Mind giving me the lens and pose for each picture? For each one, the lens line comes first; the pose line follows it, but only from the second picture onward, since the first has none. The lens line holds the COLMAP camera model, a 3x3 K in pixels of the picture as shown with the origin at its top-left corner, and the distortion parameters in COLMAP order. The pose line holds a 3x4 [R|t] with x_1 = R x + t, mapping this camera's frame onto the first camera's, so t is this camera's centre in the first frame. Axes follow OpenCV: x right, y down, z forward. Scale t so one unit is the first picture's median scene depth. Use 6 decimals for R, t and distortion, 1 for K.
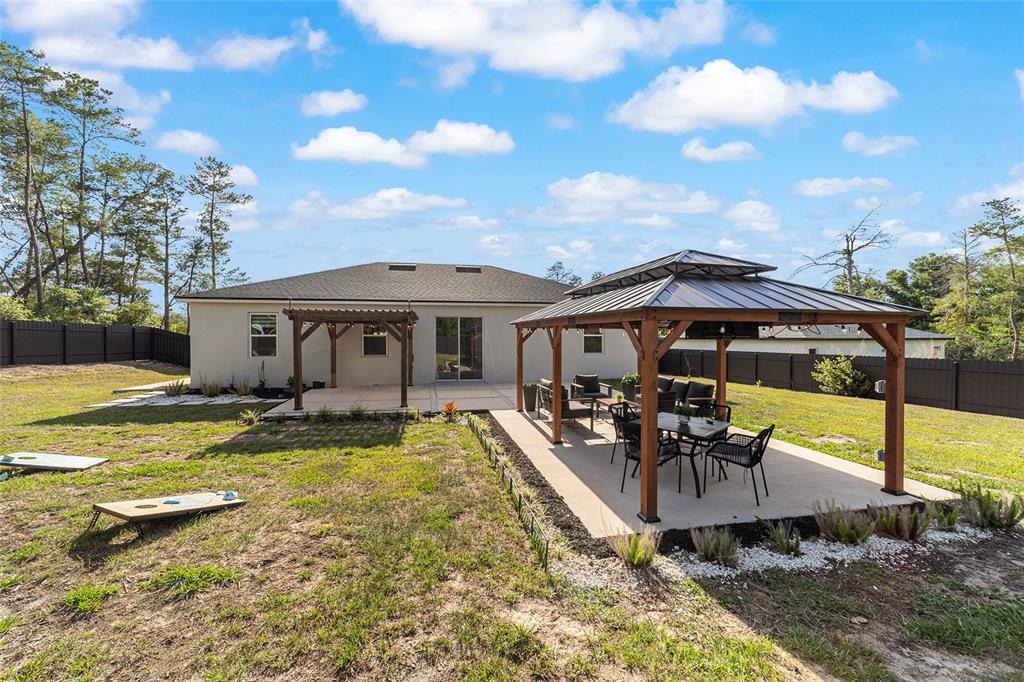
lens RADIAL K [[394.0, 0, 508.7], [0, 394.0, 335.5], [0, 0, 1]] dist [-0.010172, 0.001568]
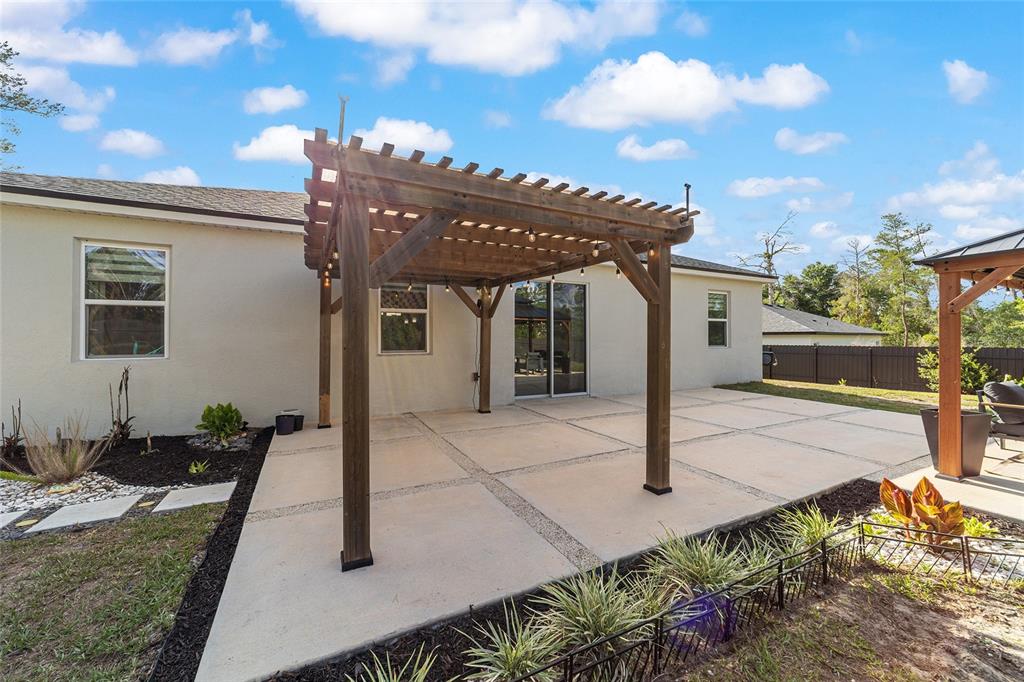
lens RADIAL K [[394.0, 0, 514.4], [0, 394.0, 337.4], [0, 0, 1]] dist [-0.010172, 0.001568]
pose [[0.958711, 0.000824, 0.284382, -0.266141], [-0.002011, 0.999990, 0.003882, 0.023151], [-0.284376, -0.004293, 0.958703, 0.381439]]
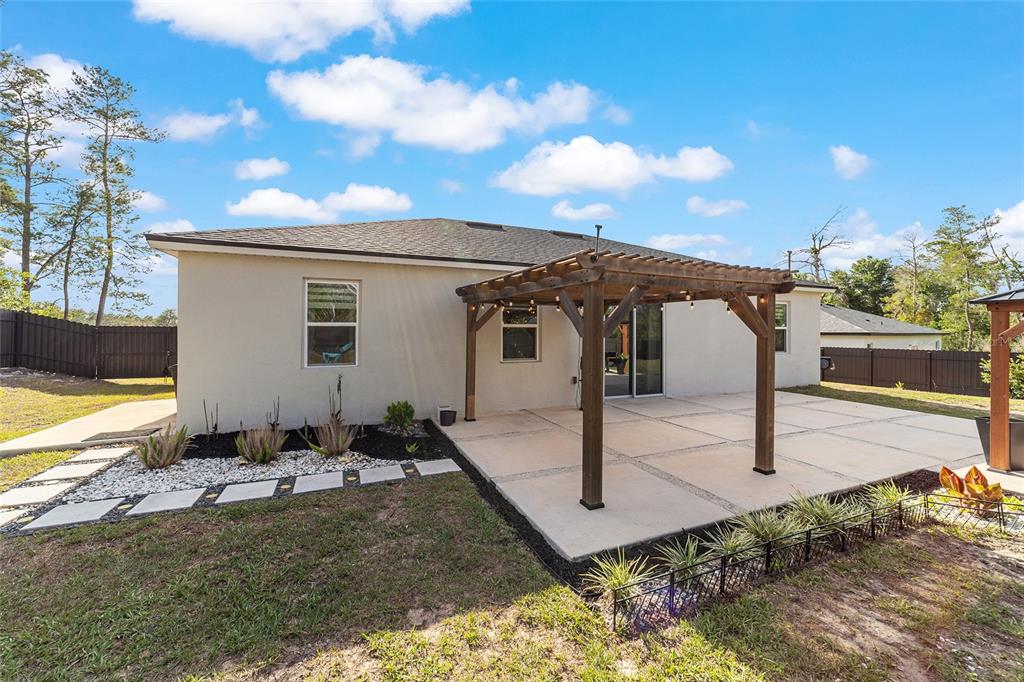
lens RADIAL K [[394.0, 0, 508.3], [0, 394.0, 333.5], [0, 0, 1]] dist [-0.010172, 0.001568]
pose [[0.979090, 0.002037, 0.203417, -0.363906], [-0.004115, 0.999944, 0.009792, 0.004026], [-0.203386, -0.010424, 0.979043, 0.324872]]
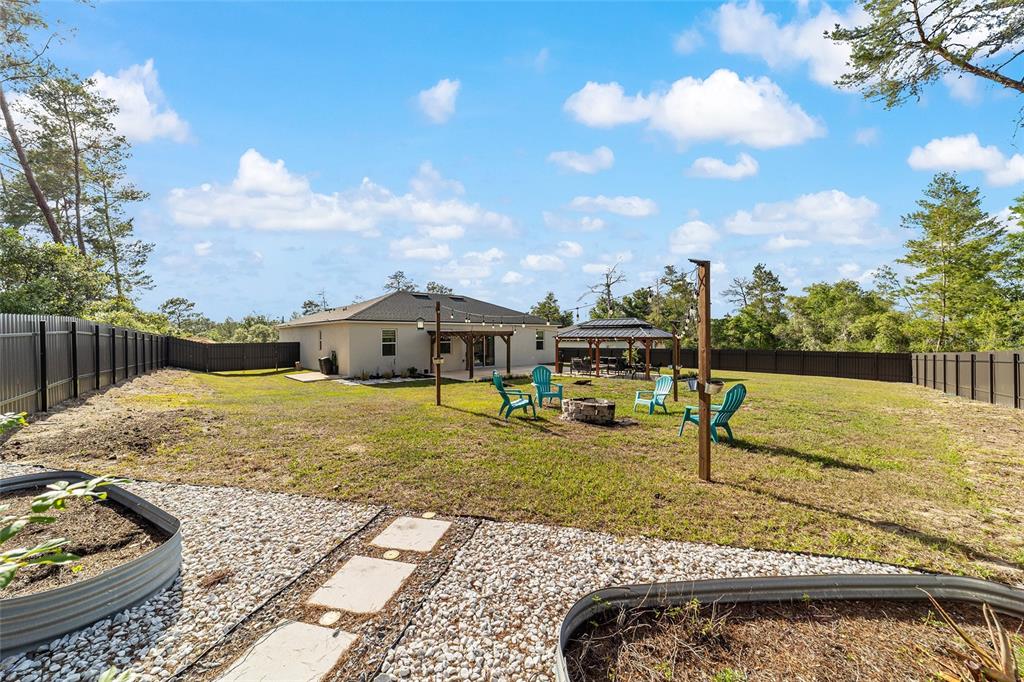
lens RADIAL K [[394.0, 0, 510.4], [0, 394.0, 341.1], [0, 0, 1]] dist [-0.010172, 0.001568]
pose [[0.860622, -0.011102, 0.509124, -0.733650], [0.003695, 0.999872, 0.015558, -0.022867], [-0.509232, -0.011509, 0.860553, -0.465969]]
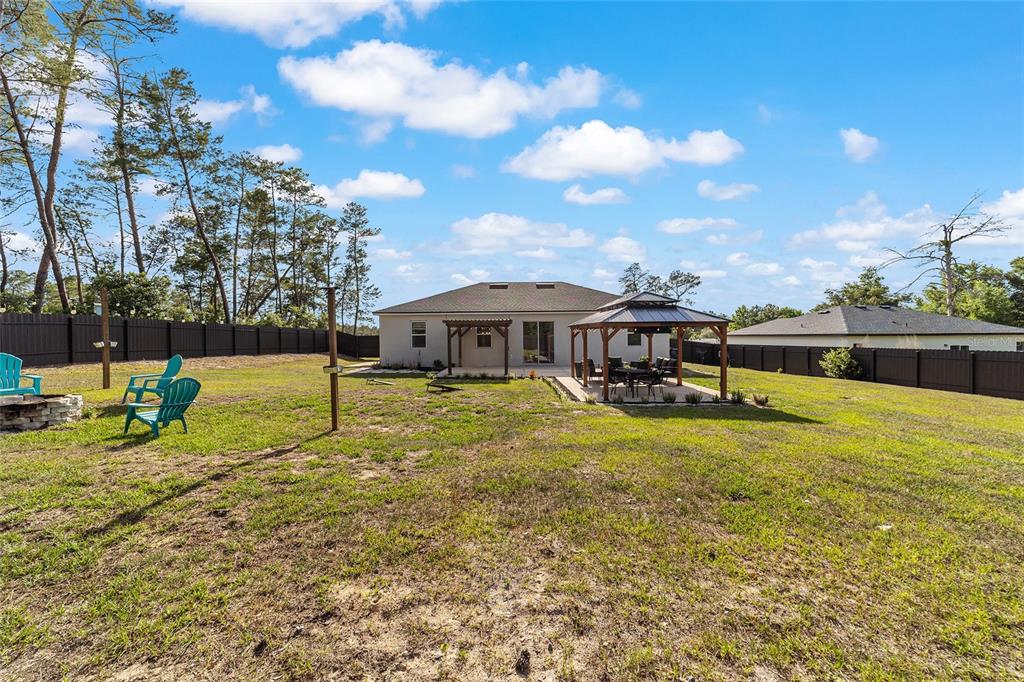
lens RADIAL K [[394.0, 0, 506.4], [0, 394.0, 340.8], [0, 0, 1]] dist [-0.010172, 0.001568]
pose [[0.977054, -0.005289, -0.212925, 0.056803], [0.008535, 0.999861, 0.014327, 0.002853], [0.212819, -0.015815, 0.976964, -0.374983]]
